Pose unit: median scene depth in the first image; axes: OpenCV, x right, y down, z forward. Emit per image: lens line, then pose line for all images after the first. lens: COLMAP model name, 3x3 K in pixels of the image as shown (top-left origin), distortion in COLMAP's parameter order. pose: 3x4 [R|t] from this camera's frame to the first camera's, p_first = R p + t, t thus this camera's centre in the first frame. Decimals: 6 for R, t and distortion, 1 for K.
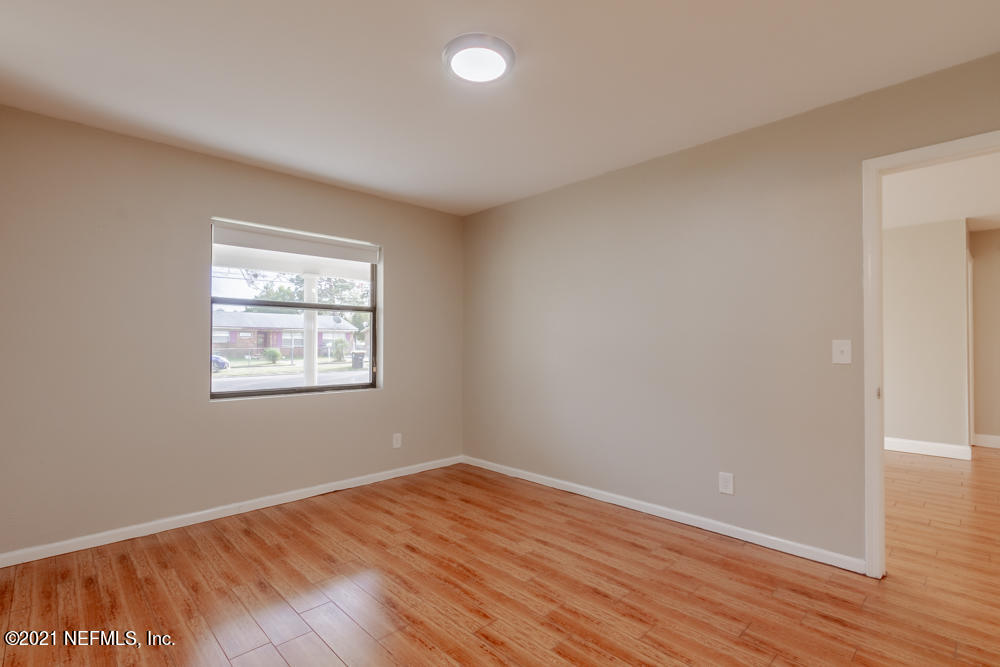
lens RADIAL K [[474.2, 0, 501.5], [0, 474.2, 334.2], [0, 0, 1]] dist [0.000344, -0.000008]
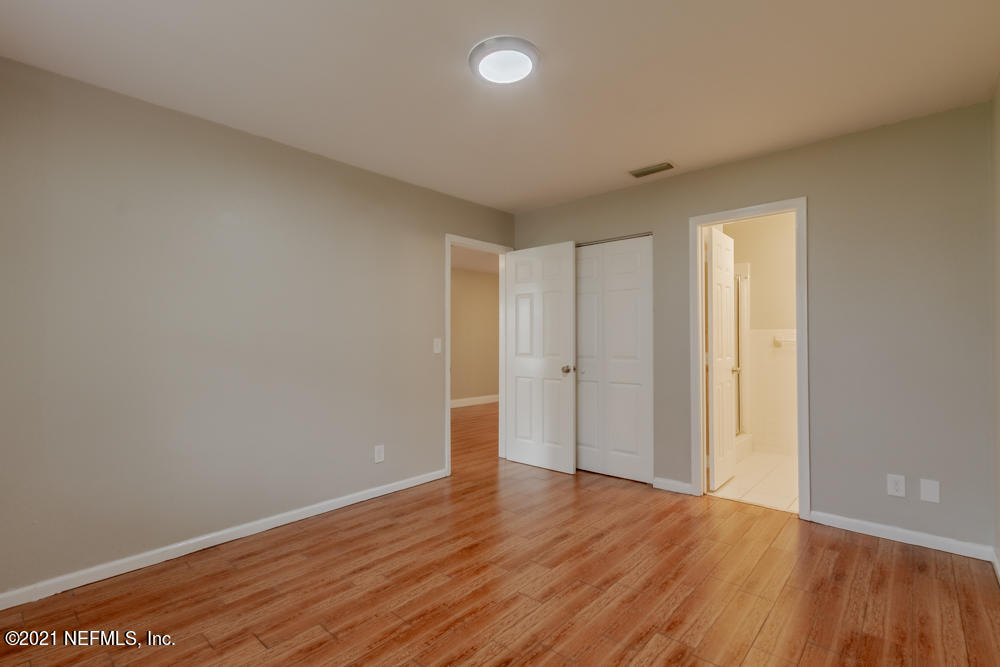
lens RADIAL K [[474.2, 0, 501.5], [0, 474.2, 334.2], [0, 0, 1]] dist [0.000344, -0.000008]
pose [[-0.084594, 0.009465, 0.996371, -0.790067], [-0.015552, 0.999821, -0.010819, 0.020731], [-0.996294, -0.016411, -0.084432, 0.830179]]
